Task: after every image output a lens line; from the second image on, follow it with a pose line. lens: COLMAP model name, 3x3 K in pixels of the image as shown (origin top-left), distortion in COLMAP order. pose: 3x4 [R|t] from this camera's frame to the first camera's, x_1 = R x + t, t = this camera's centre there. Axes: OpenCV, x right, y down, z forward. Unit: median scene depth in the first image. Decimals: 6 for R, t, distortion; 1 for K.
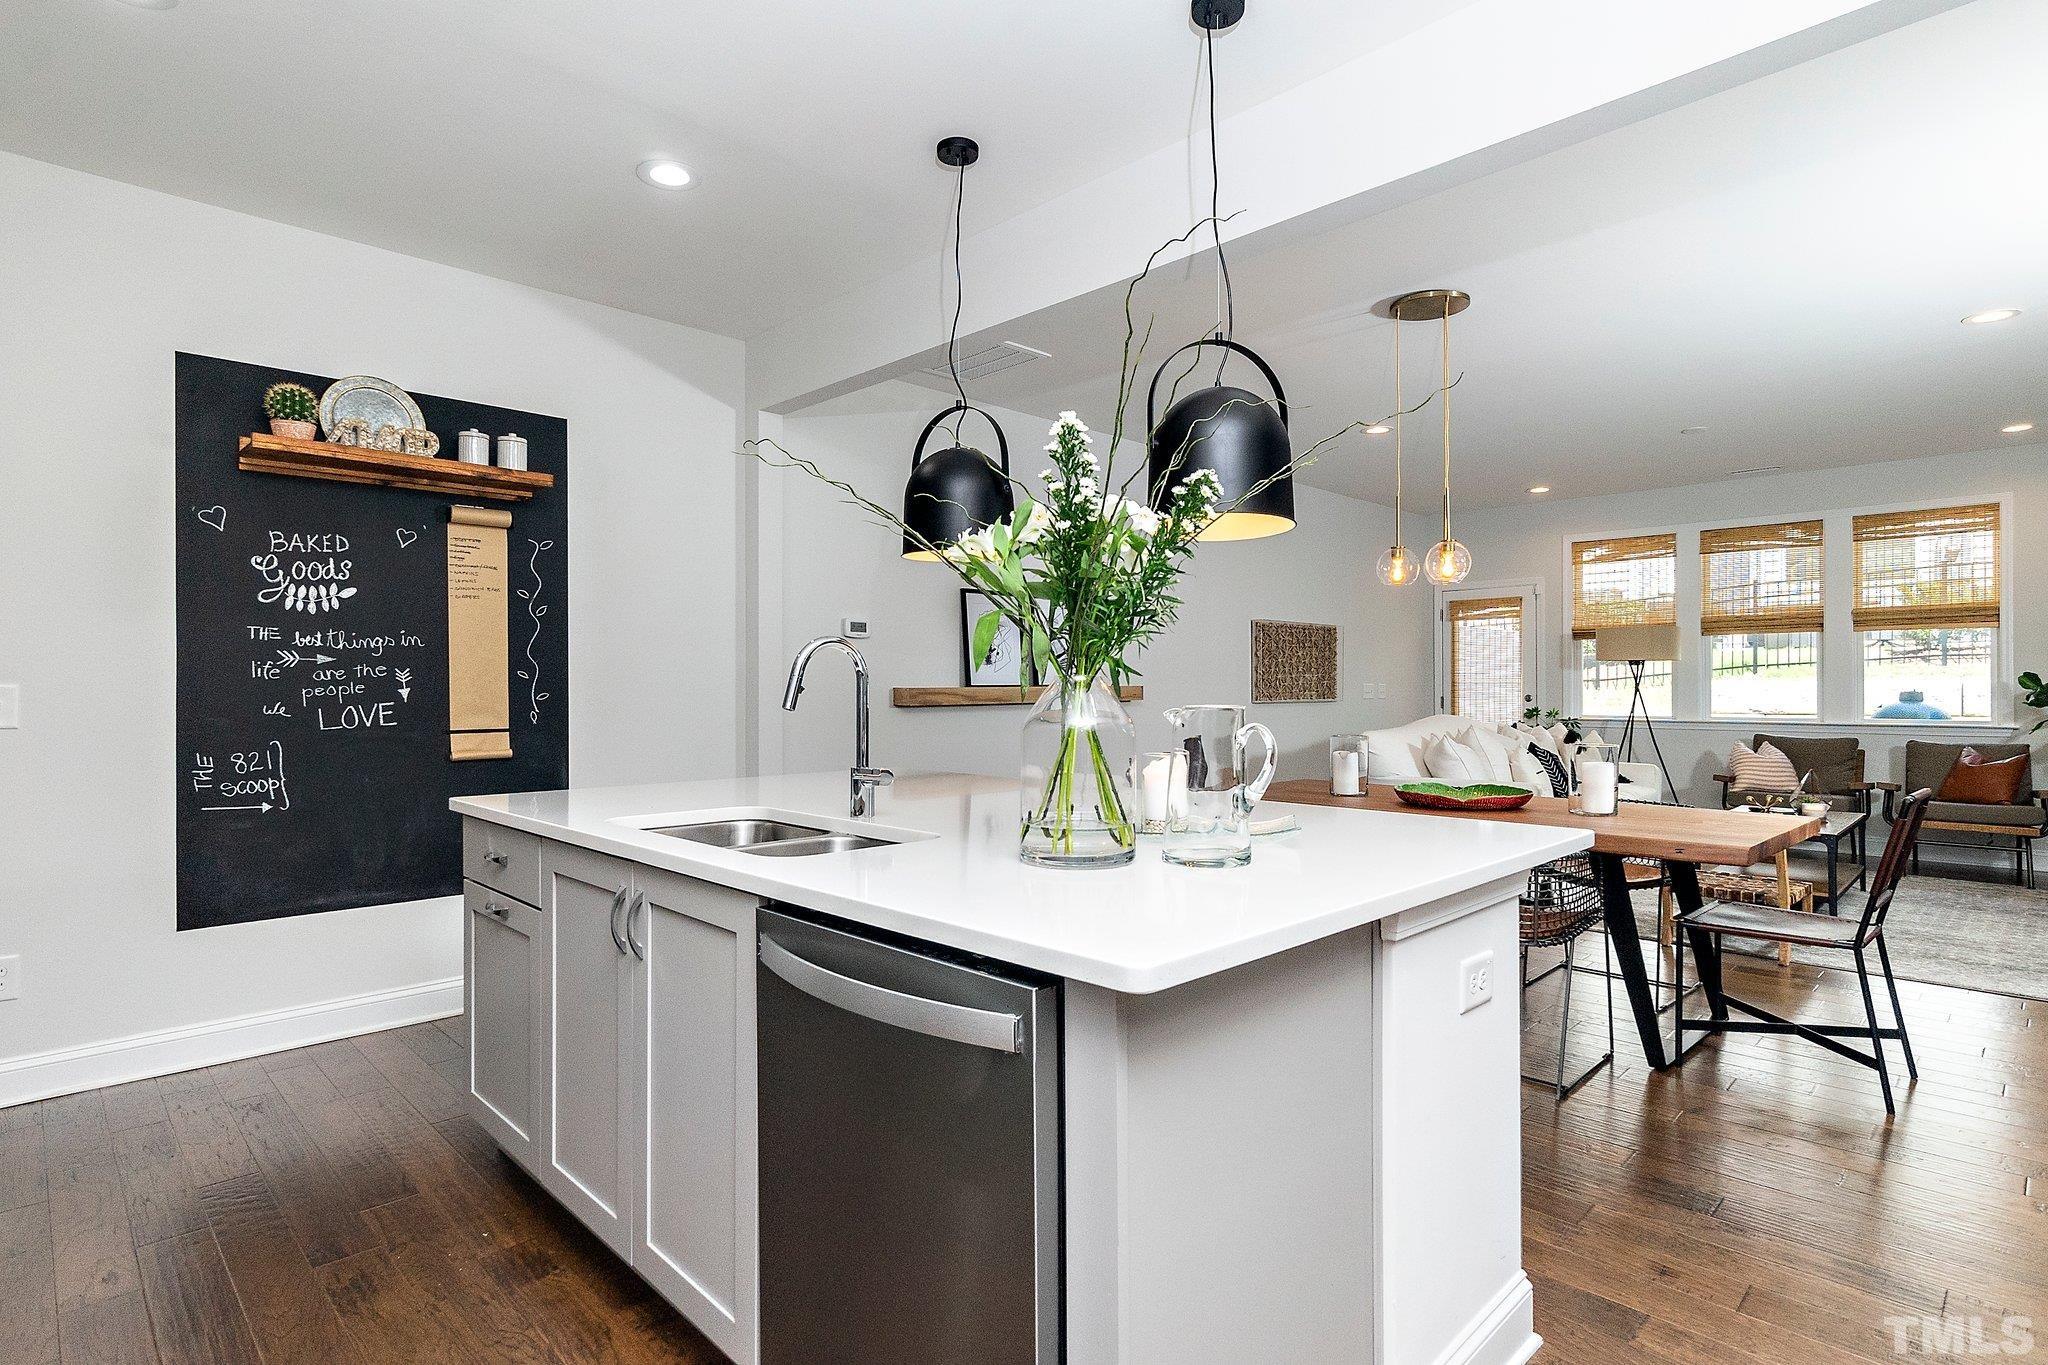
lens RADIAL K [[1033.6, 0, 1023.5], [0, 1033.6, 692.4], [0, 0, 1]] dist [-0.000237, -0.000046]
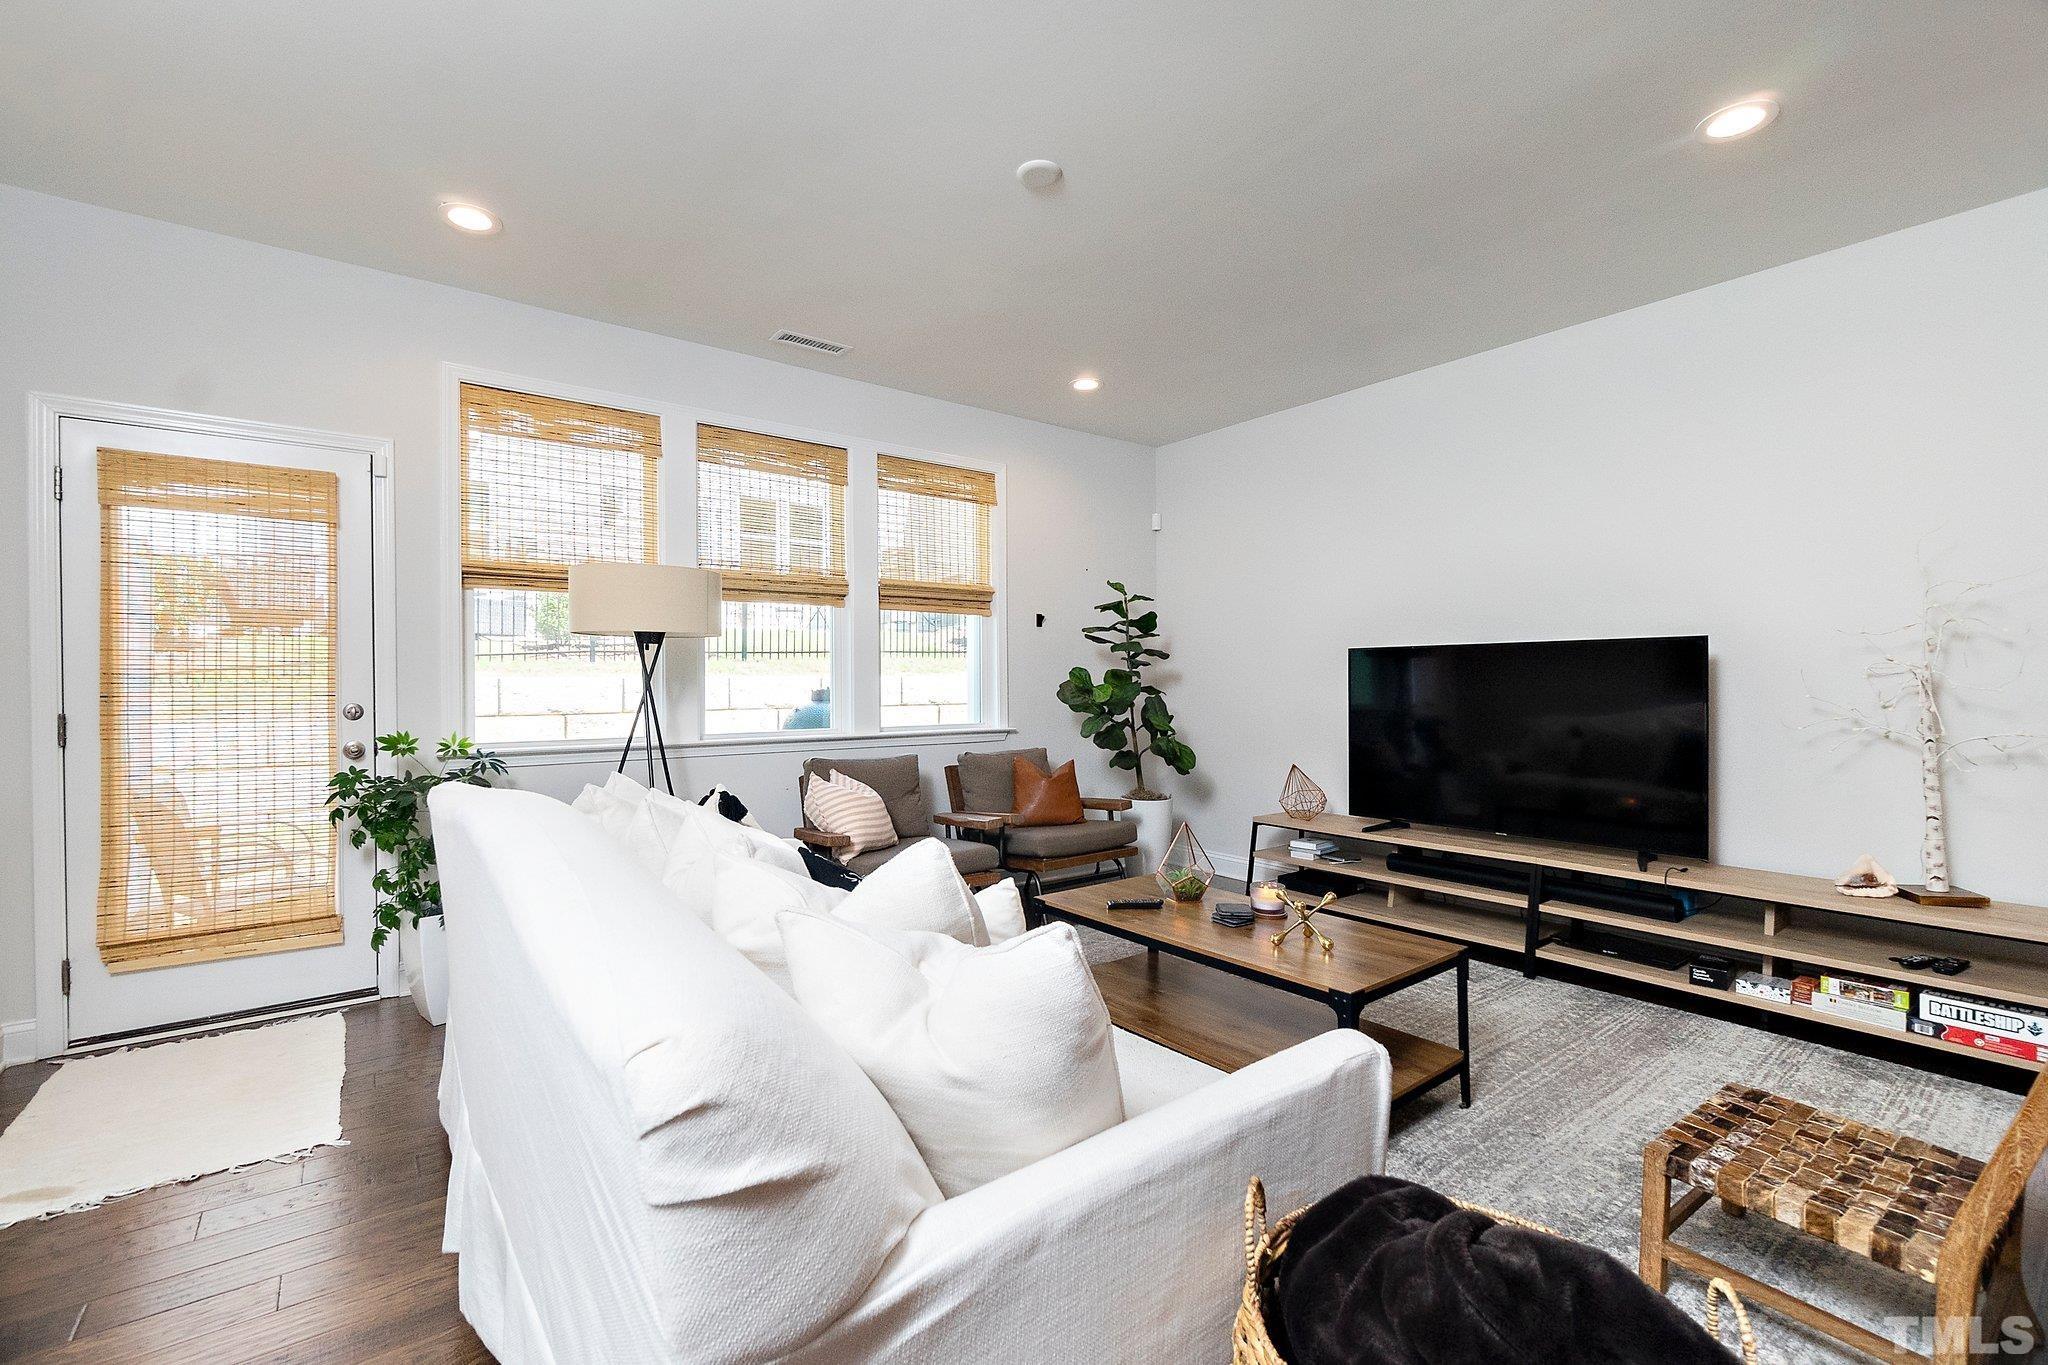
lens RADIAL K [[877.0, 0, 1017.2], [0, 877.0, 686.1], [0, 0, 1]] dist [-0.005232, 0.000655]
pose [[0.138926, -0.000205, 0.990303, 0.199558], [0.008093, 0.999967, -0.000929, -0.003063], [-0.990270, 0.008144, 0.138923, 0.816392]]
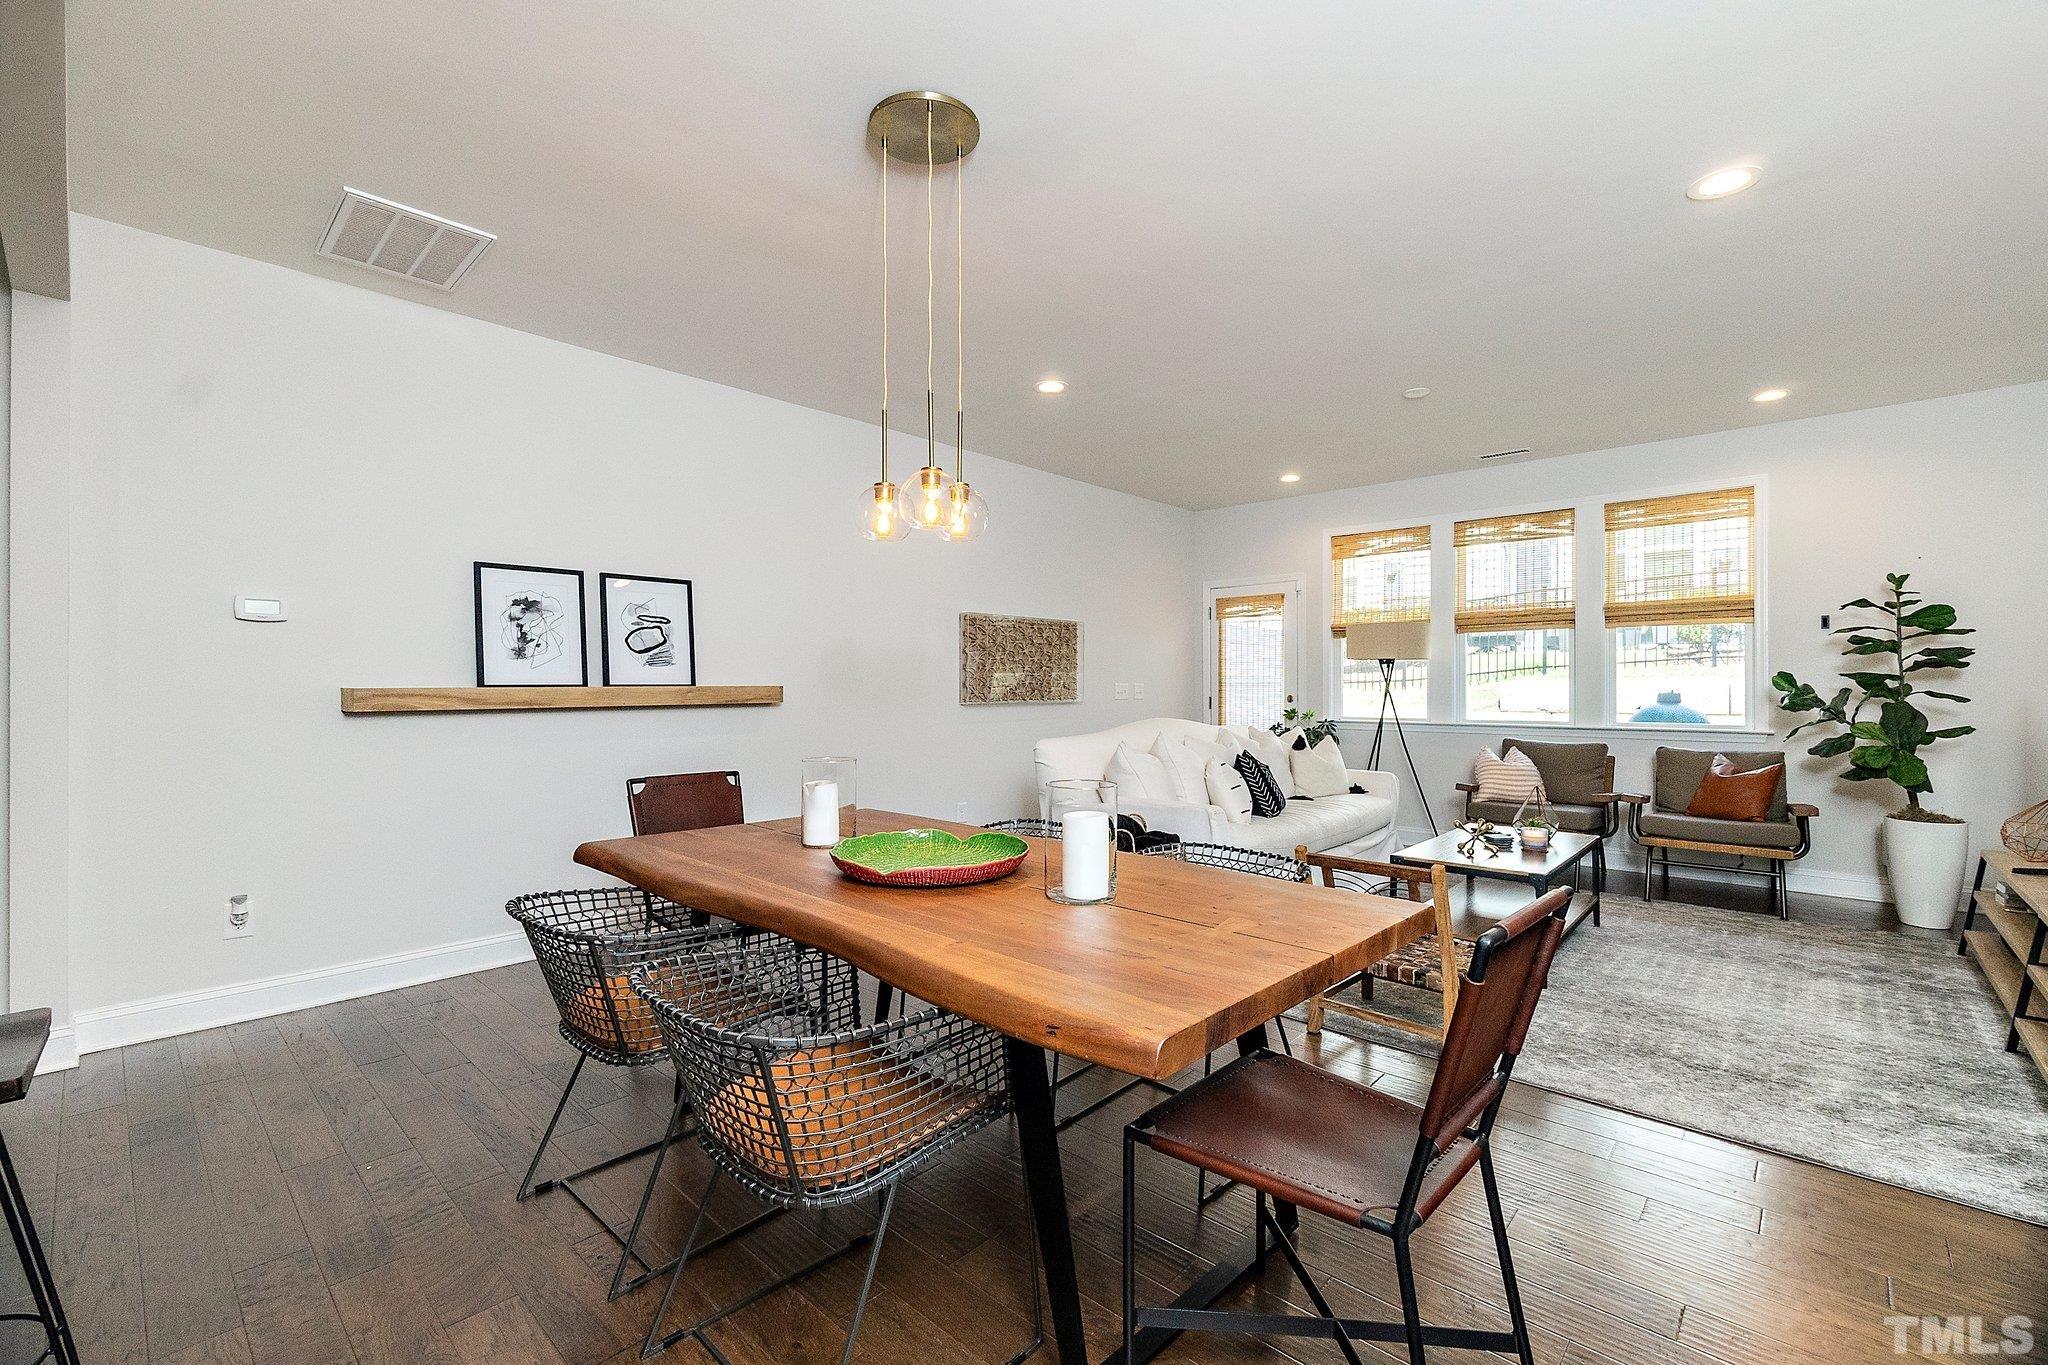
lens RADIAL K [[877.0, 0, 1017.2], [0, 877.0, 686.1], [0, 0, 1]] dist [-0.005232, 0.000655]
pose [[0.999110, 0.001352, 0.042162, 0.242967], [-0.001161, 0.999989, -0.004541, -0.002786], [-0.042168, 0.004488, 0.999100, 0.237290]]
